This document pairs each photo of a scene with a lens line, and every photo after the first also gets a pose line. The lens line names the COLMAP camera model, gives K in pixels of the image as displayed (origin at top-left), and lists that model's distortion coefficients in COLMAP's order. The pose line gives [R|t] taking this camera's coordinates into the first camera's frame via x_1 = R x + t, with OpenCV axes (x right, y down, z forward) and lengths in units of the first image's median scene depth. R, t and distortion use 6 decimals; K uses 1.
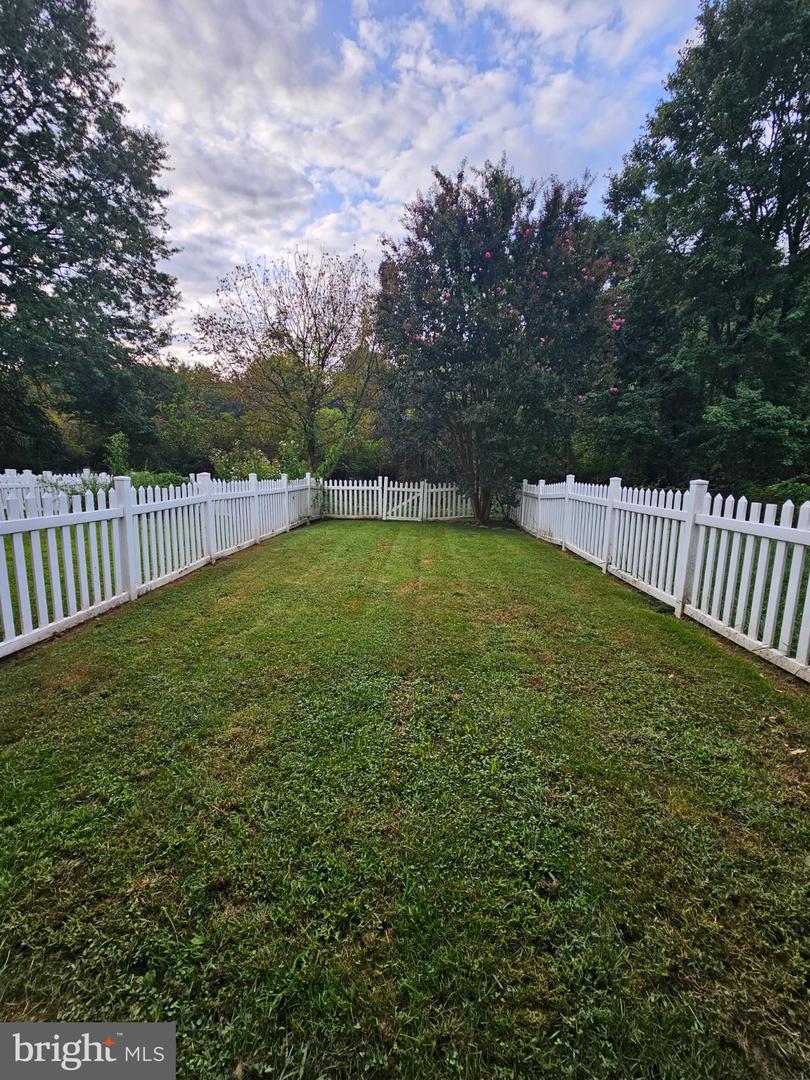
lens RADIAL K [[444.3, 0, 403.8], [0, 444.3, 551.3], [0, 0, 1]] dist [-0.000899, -0.000141]
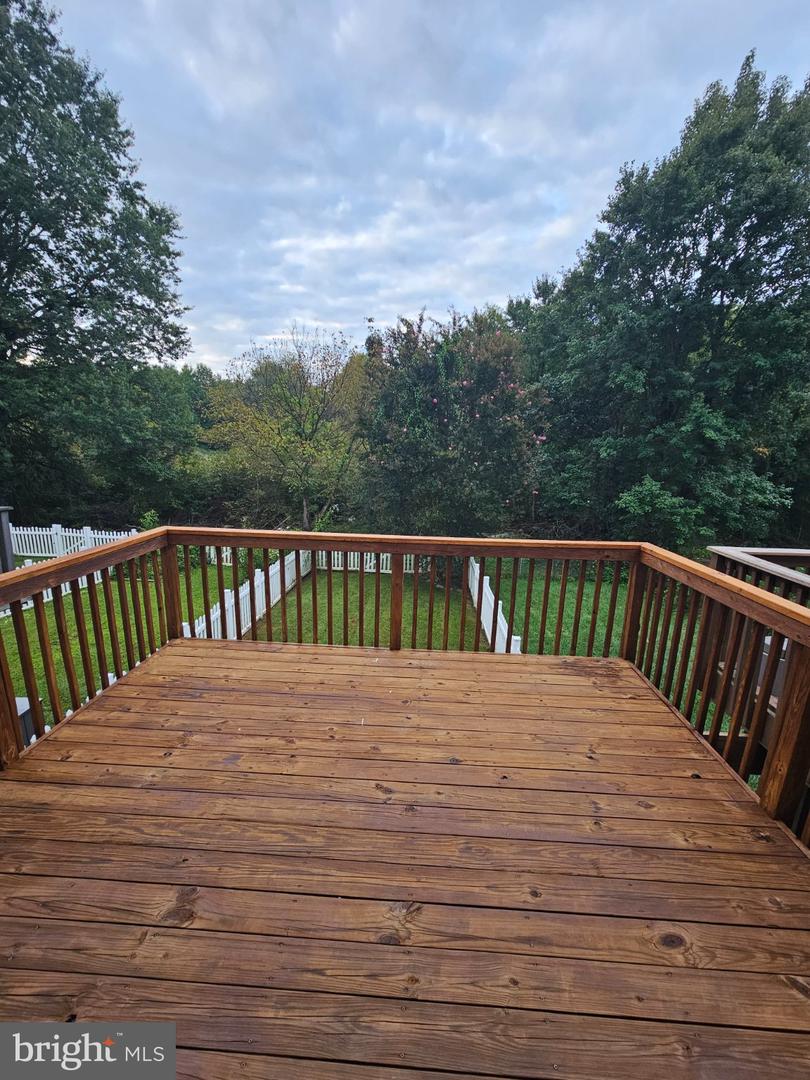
lens RADIAL K [[444.3, 0, 403.8], [0, 444.3, 551.3], [0, 0, 1]] dist [-0.000899, -0.000141]
pose [[0.999894, 0.014458, 0.001410, 0.045206], [-0.014493, 0.999460, 0.029491, -0.116404], [-0.000983, -0.029508, 0.999564, -0.155562]]
